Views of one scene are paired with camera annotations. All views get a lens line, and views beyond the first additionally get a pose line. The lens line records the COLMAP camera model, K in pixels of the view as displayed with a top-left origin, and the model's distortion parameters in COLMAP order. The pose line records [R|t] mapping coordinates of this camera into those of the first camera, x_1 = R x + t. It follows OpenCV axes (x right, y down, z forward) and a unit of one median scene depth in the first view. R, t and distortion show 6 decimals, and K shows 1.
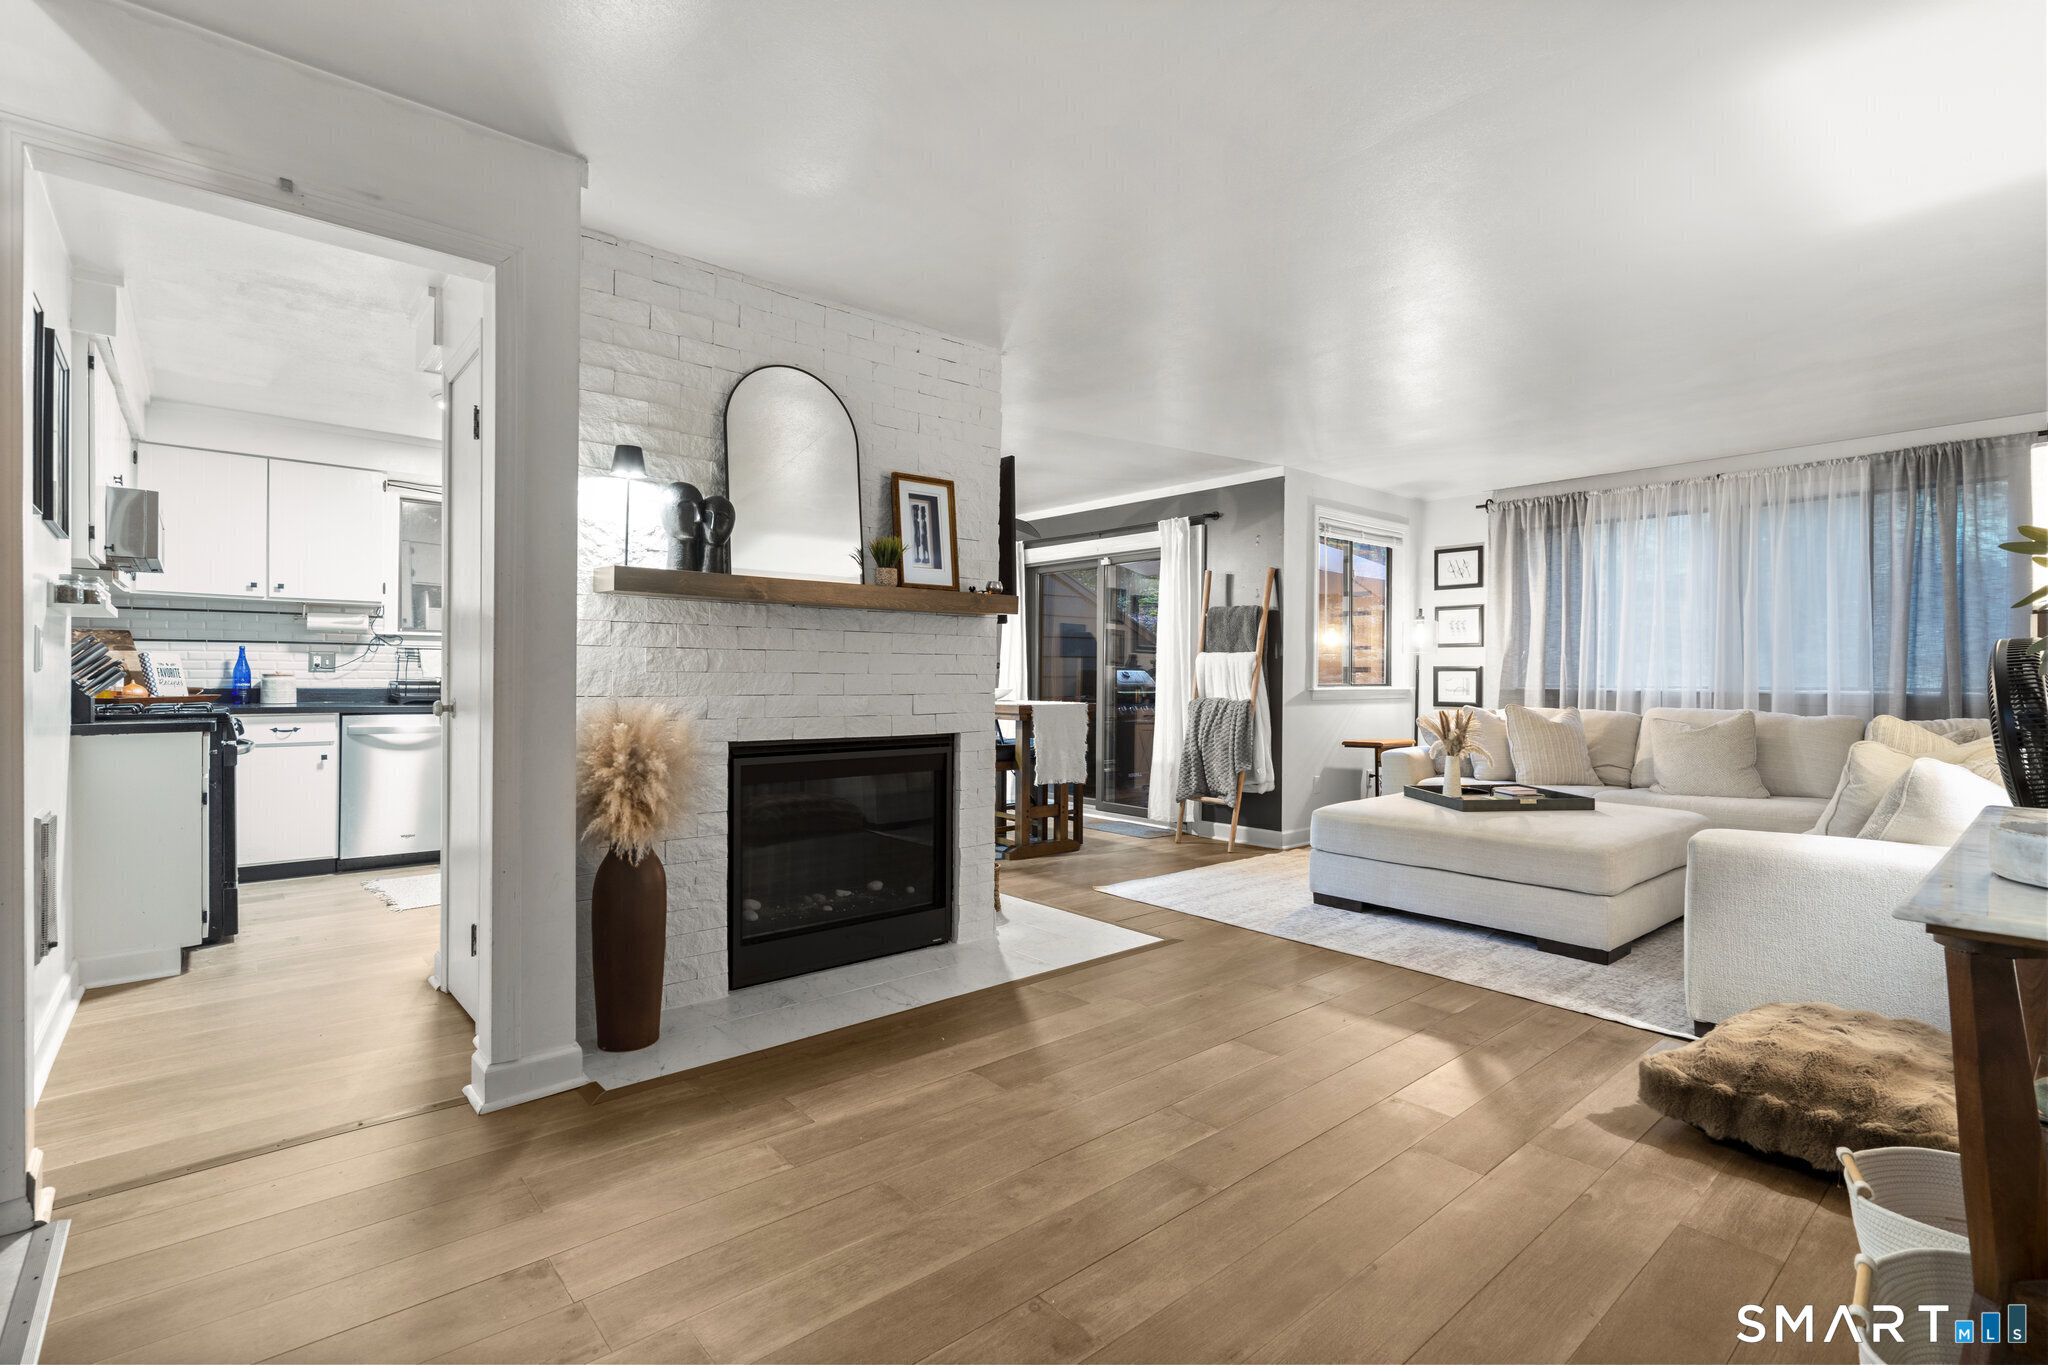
lens RADIAL K [[953.7, 0, 1024.0], [0, 953.7, 682.5], [0, 0, 1]] dist [-0.000720, 0.000527]
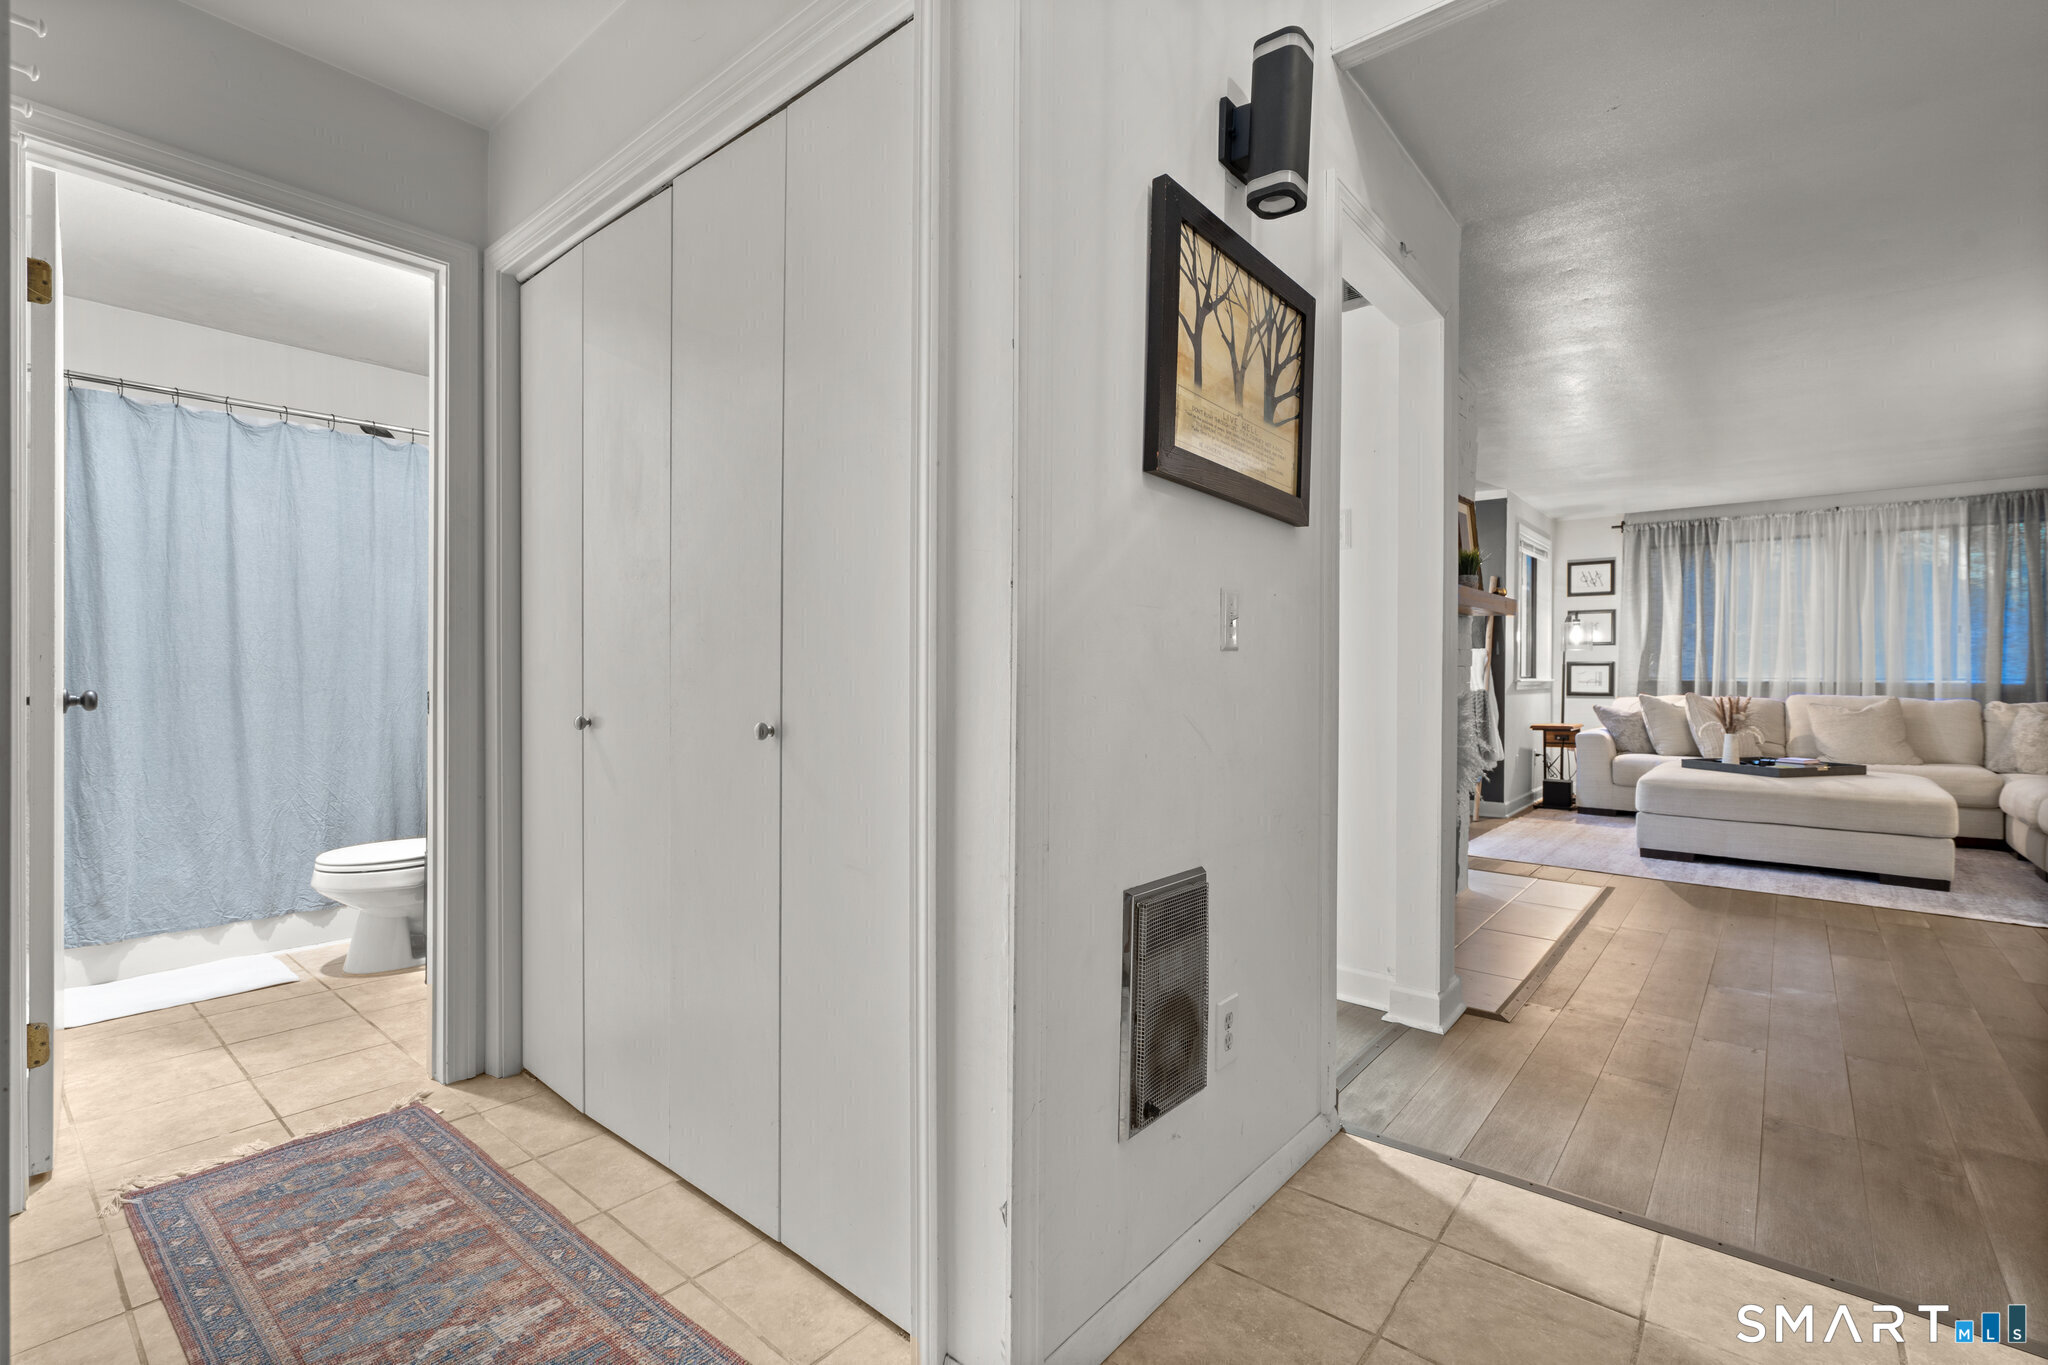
lens RADIAL K [[919.7, 0, 1025.9], [0, 919.7, 678.5], [0, 0, 1]] dist [-0.001562, 0.001091]
pose [[0.987733, -0.000800, 0.156149, -0.493212], [0.000815, 1.000000, -0.000033, 0.004456], [-0.156149, 0.000160, 0.987733, -0.018966]]
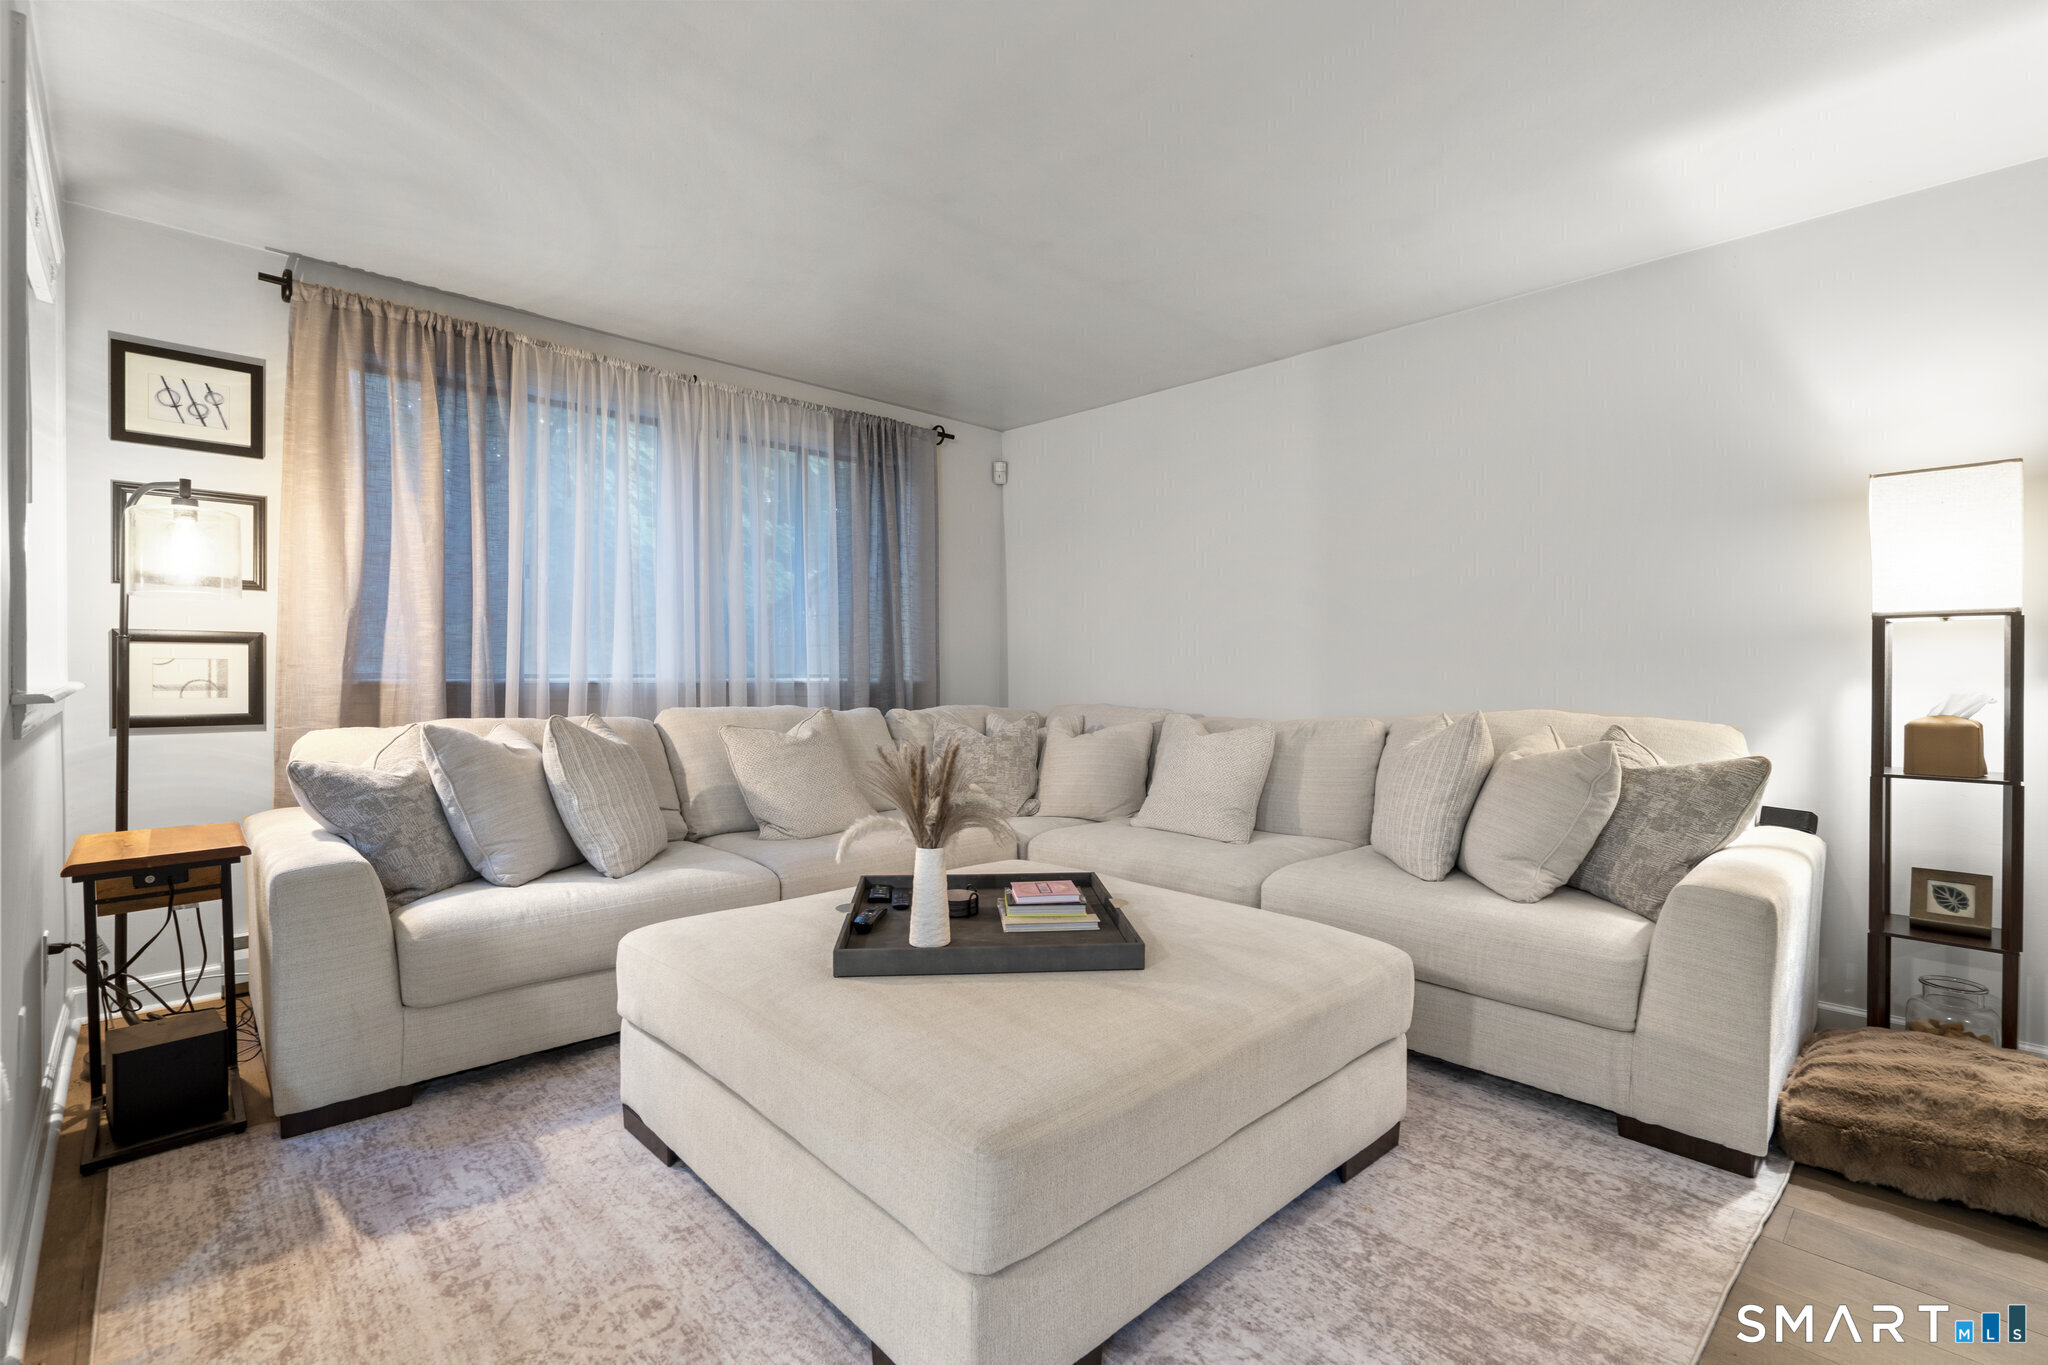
lens RADIAL K [[919.7, 0, 1025.9], [0, 919.7, 678.5], [0, 0, 1]] dist [-0.001562, 0.001091]
pose [[-0.046333, -0.013797, 0.998831, 0.028164], [-0.003511, 0.999901, 0.013649, -0.002648], [-0.998920, -0.002875, -0.046377, 0.766593]]
